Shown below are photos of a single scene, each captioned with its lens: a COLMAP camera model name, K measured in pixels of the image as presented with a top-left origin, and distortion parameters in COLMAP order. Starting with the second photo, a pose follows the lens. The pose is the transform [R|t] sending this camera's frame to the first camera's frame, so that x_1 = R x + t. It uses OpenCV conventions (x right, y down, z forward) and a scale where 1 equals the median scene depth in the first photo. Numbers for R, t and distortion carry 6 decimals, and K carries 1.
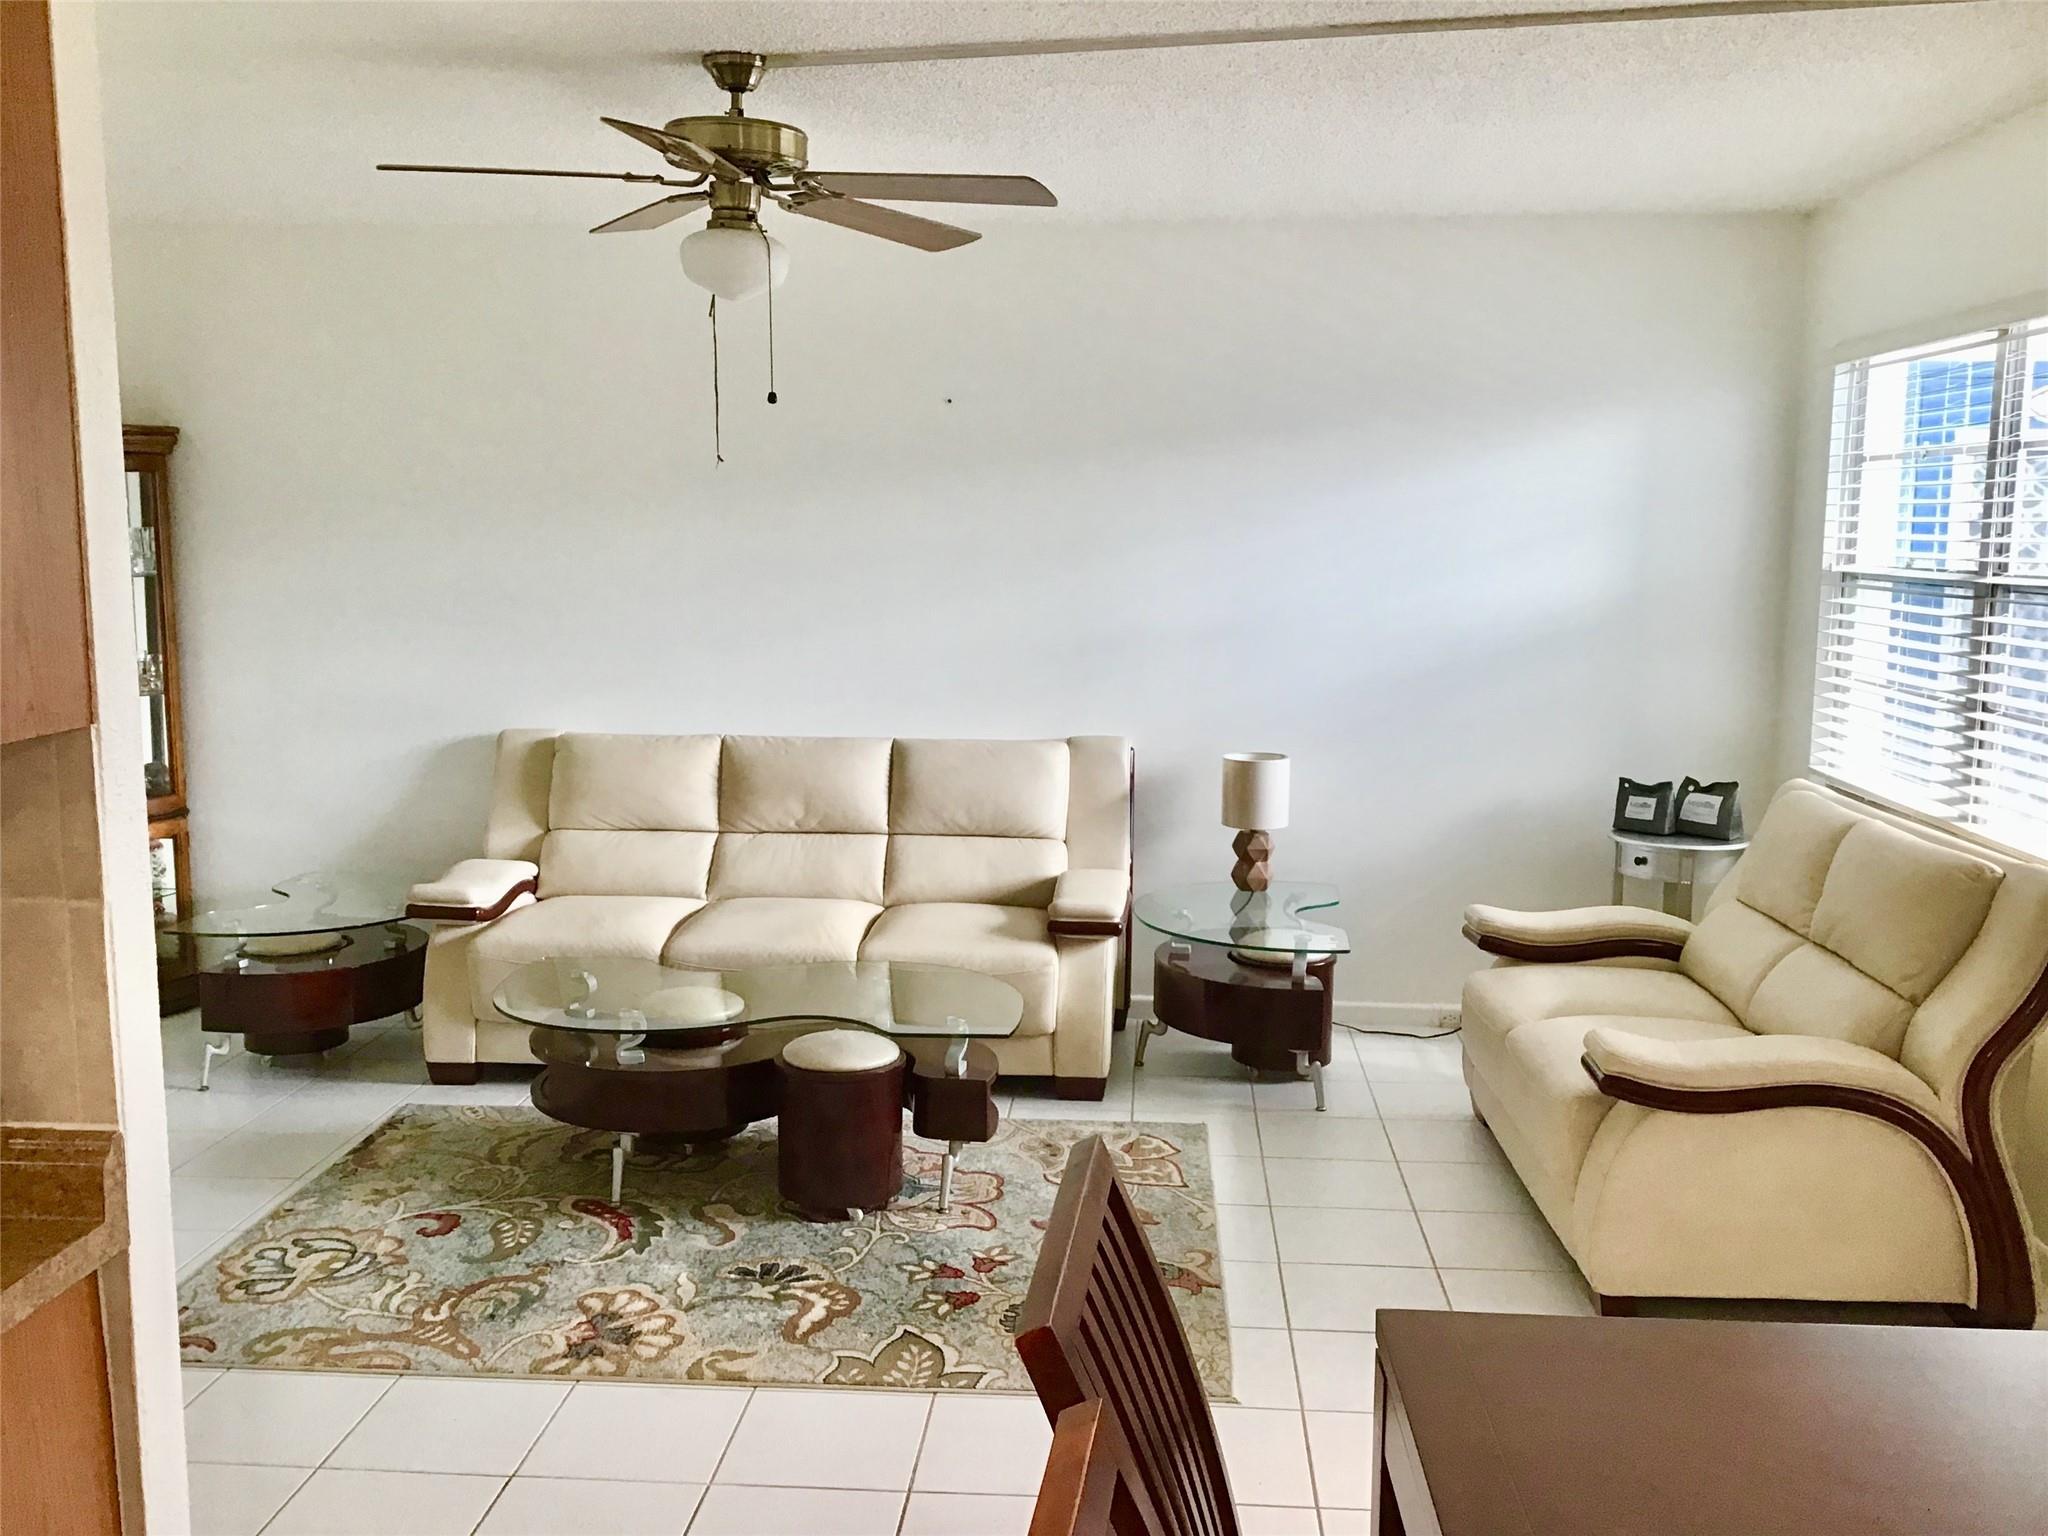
lens RADIAL K [[1832.6, 0, 1034.0], [0, 1832.6, 790.1], [0, 0, 1]] dist [0.083452, -0.134100]
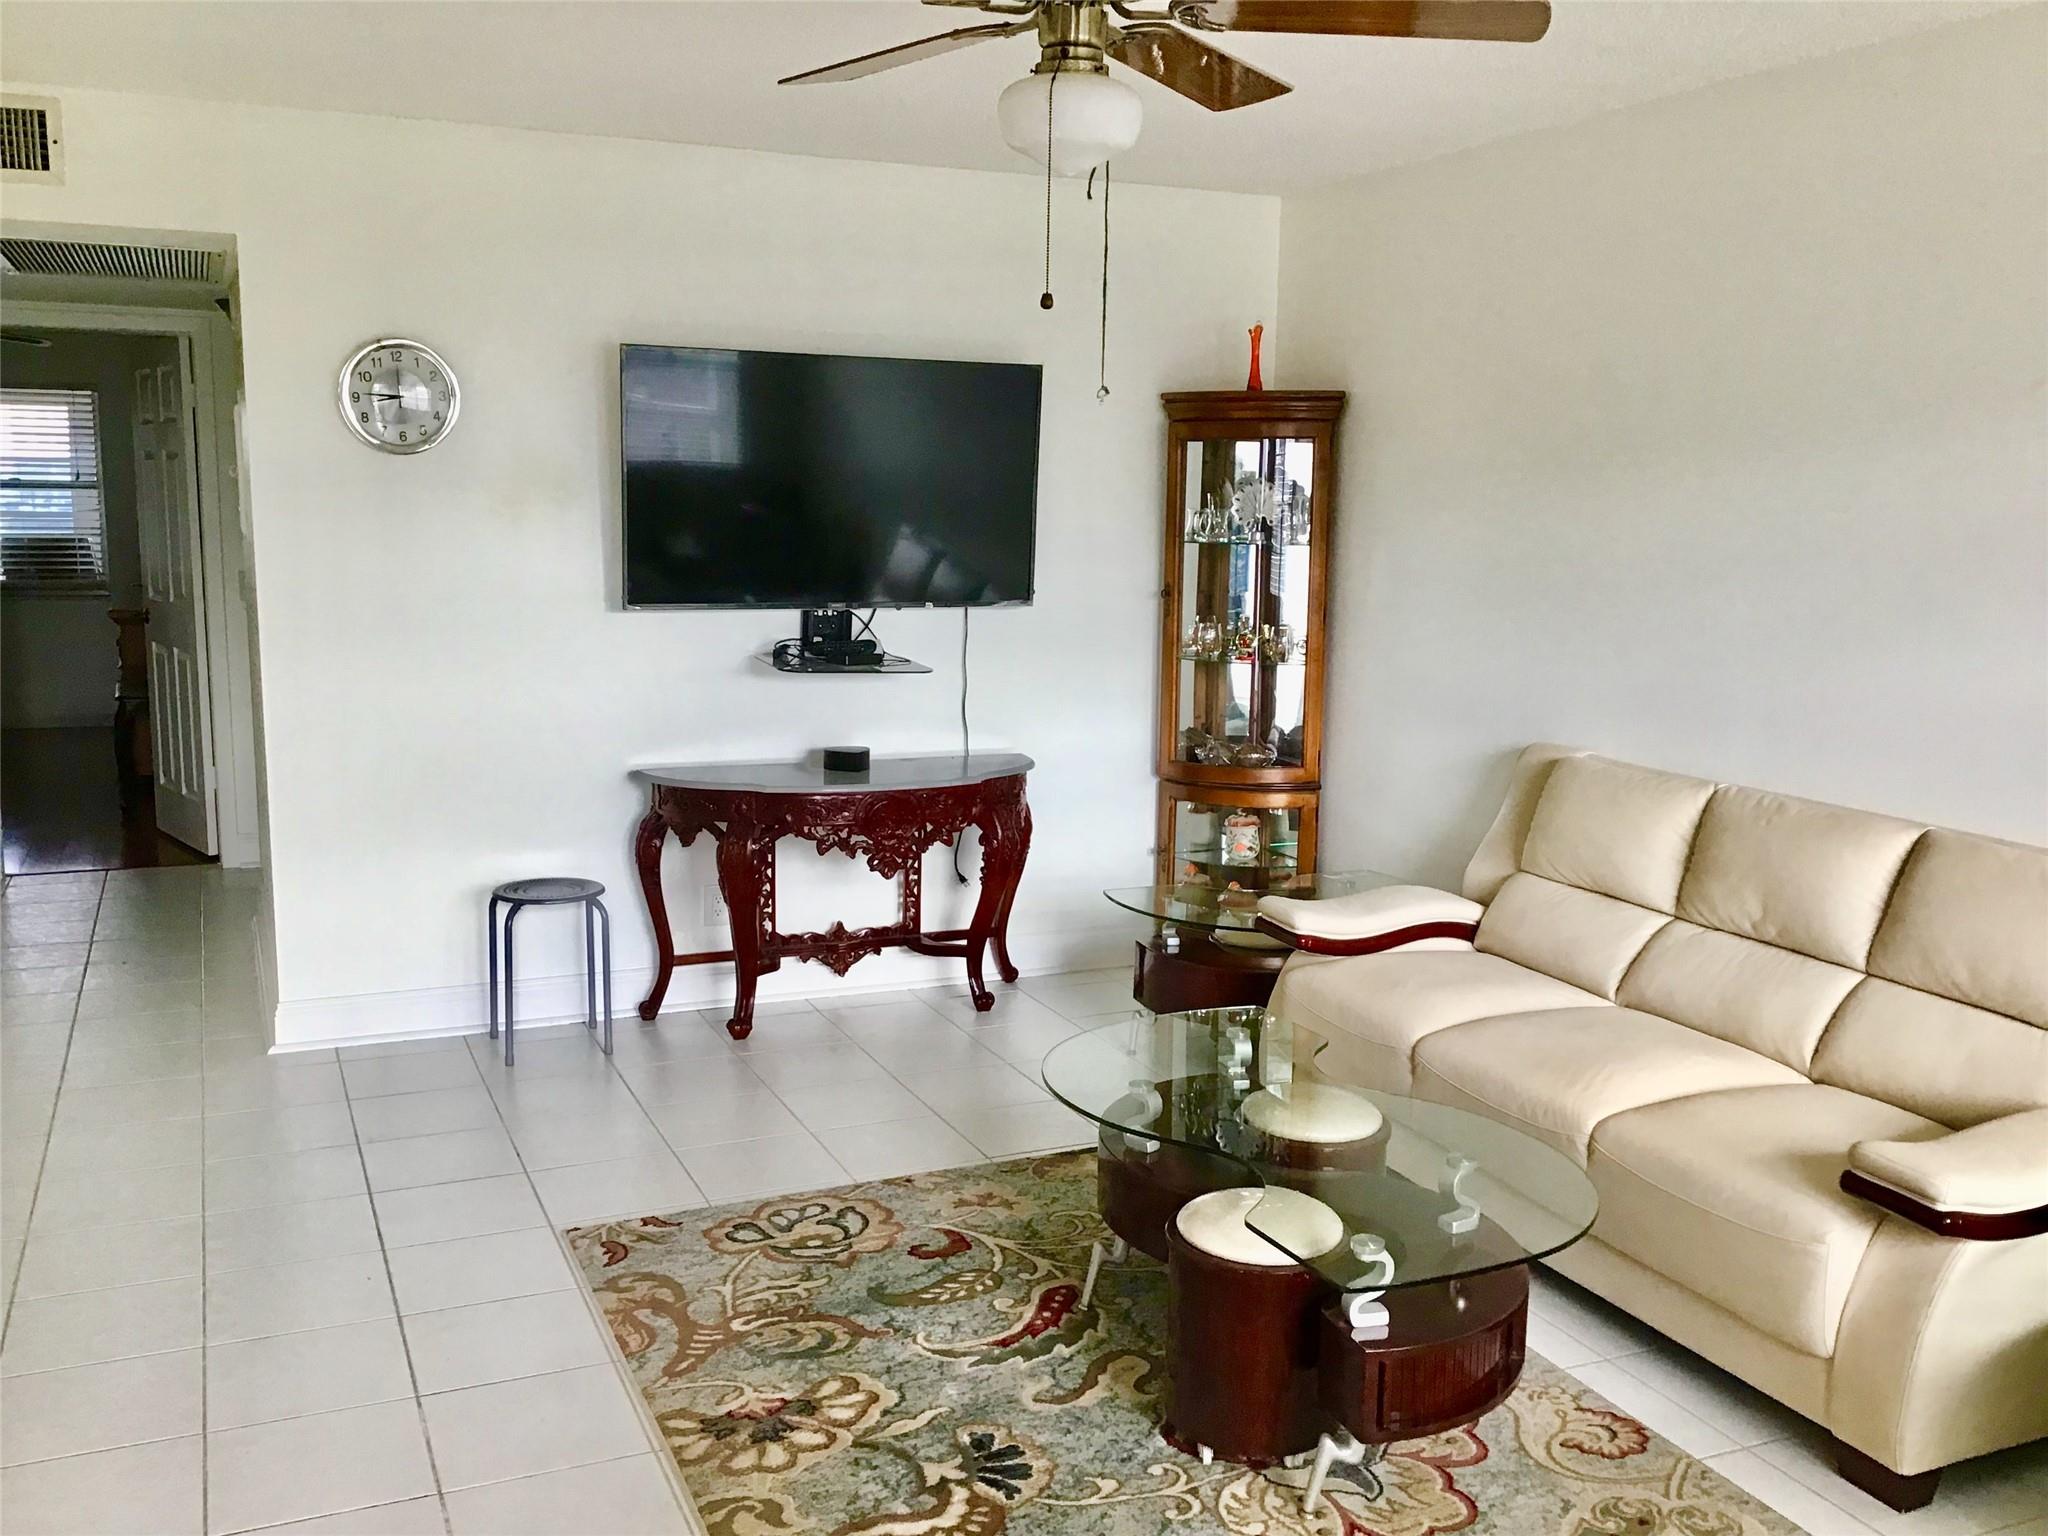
lens RADIAL K [[1832.6, 0, 1038.3], [0, 1832.6, 782.0], [0, 0, 1]] dist [0.083452, -0.134100]
pose [[0.467297, 0.142117, -0.872603, 0.466207], [-0.139565, 0.986478, 0.085924, -0.077926], [0.873015, 0.081633, 0.480812, 0.591461]]
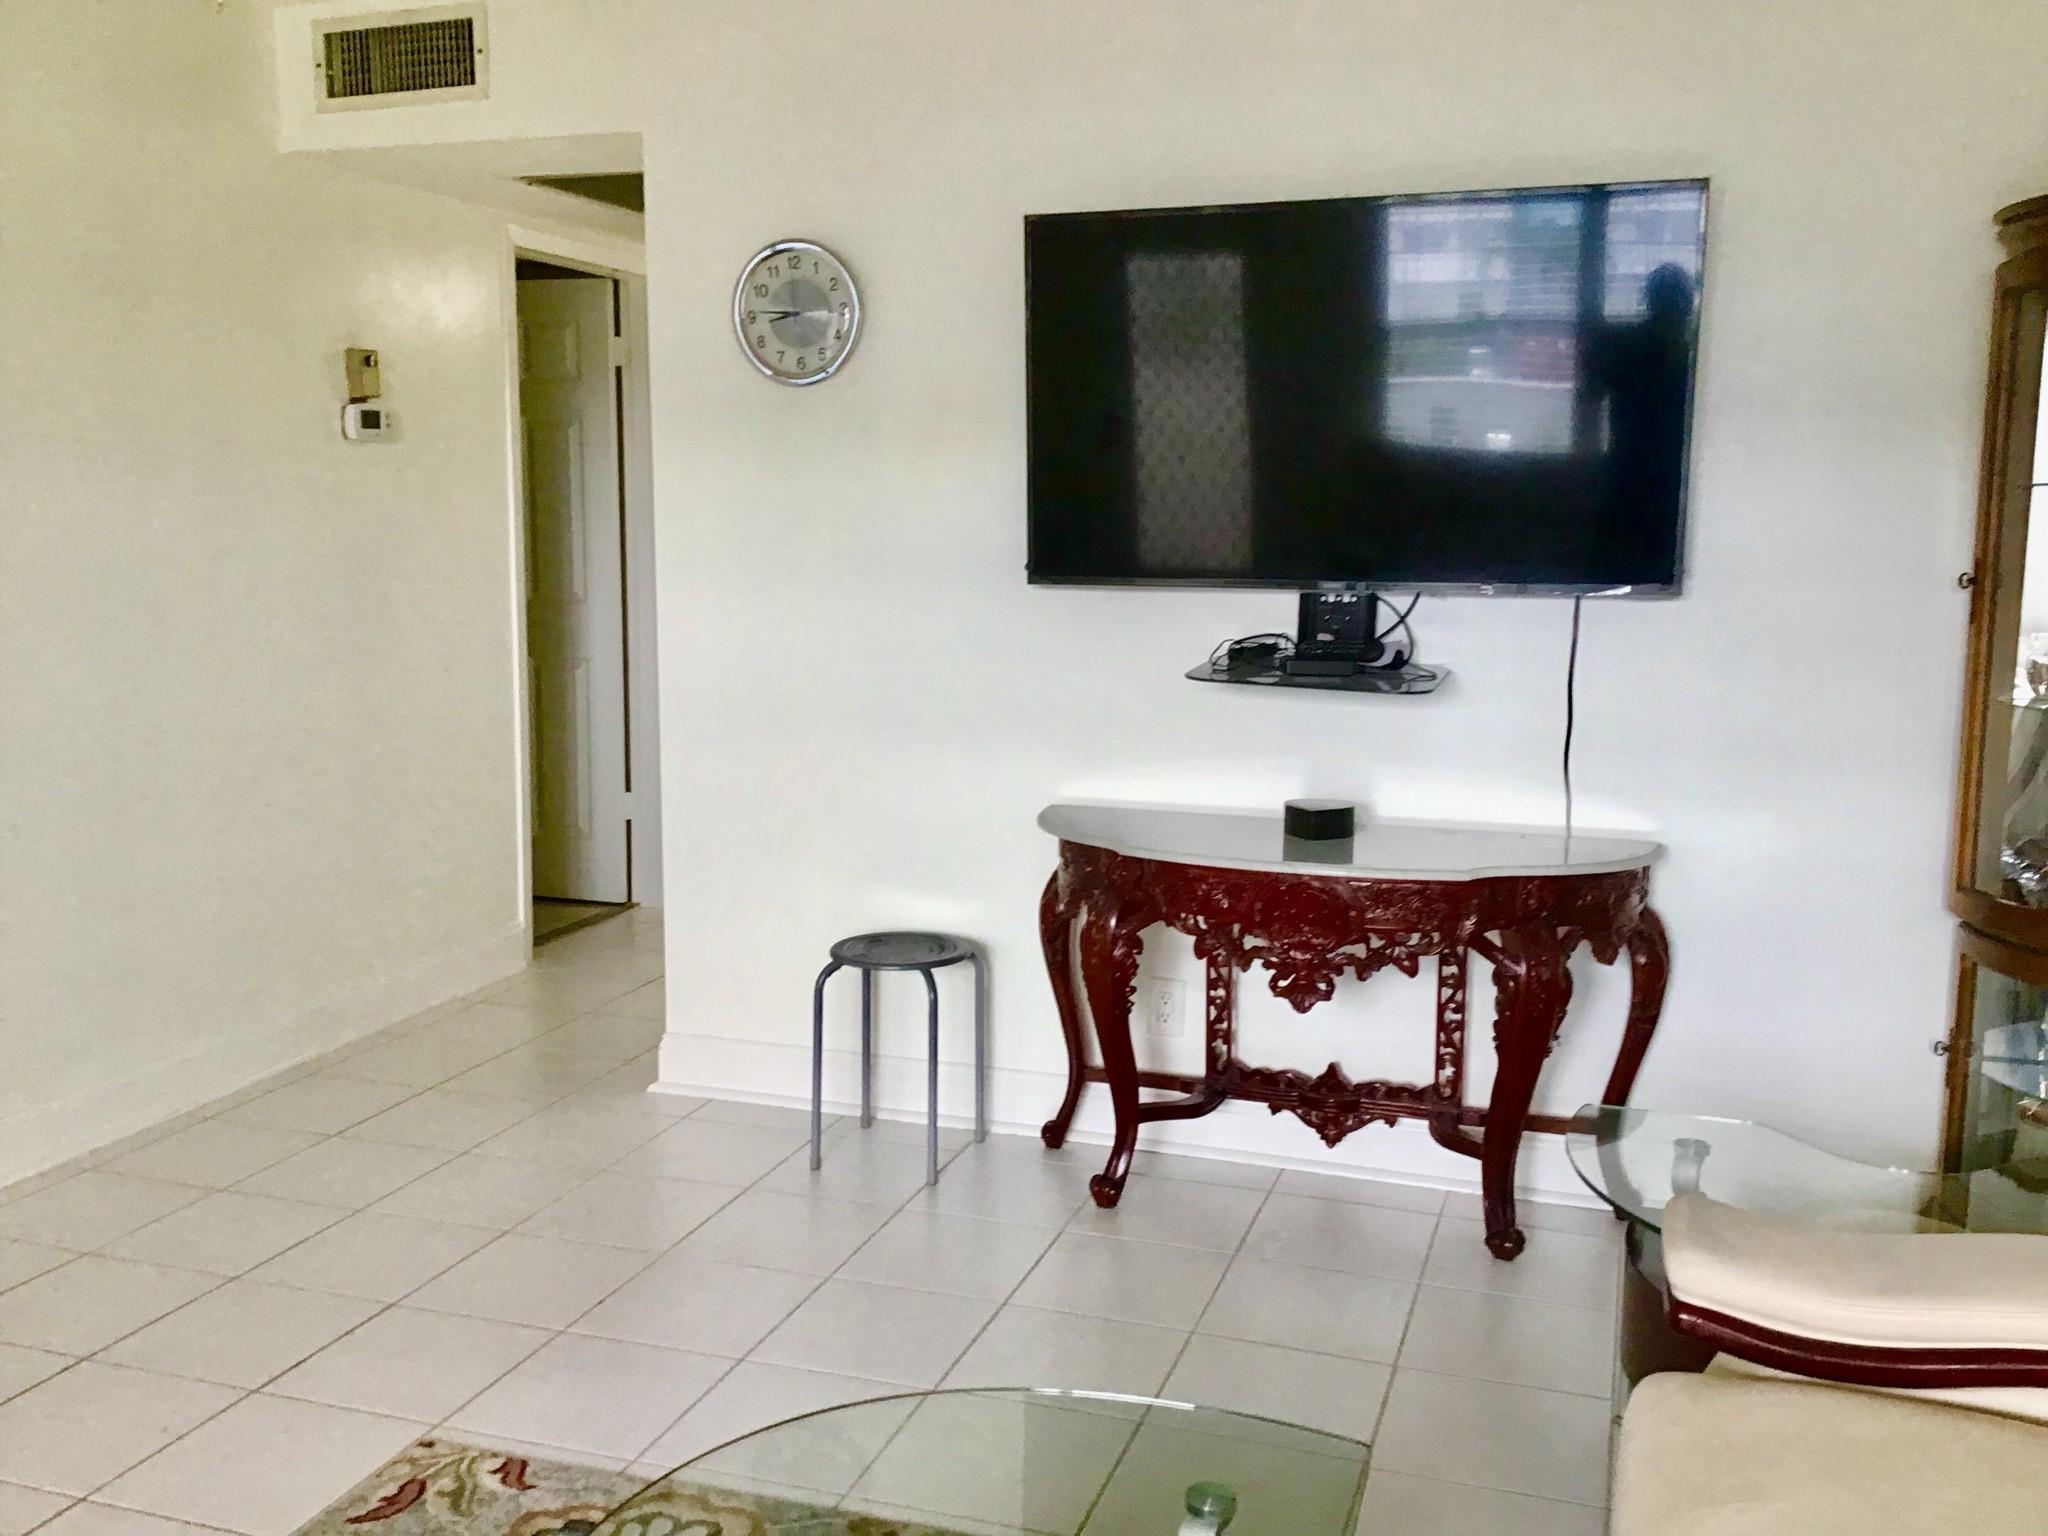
lens RADIAL K [[1832.6, 0, 1025.3], [0, 1832.6, 770.4], [0, 0, 1]] dist [0.083452, -0.134100]
pose [[-0.255727, 0.135155, -0.957255, 0.095150], [-0.141073, 0.974363, 0.175258, -0.117977], [0.956400, 0.179861, -0.230105, 1.189187]]
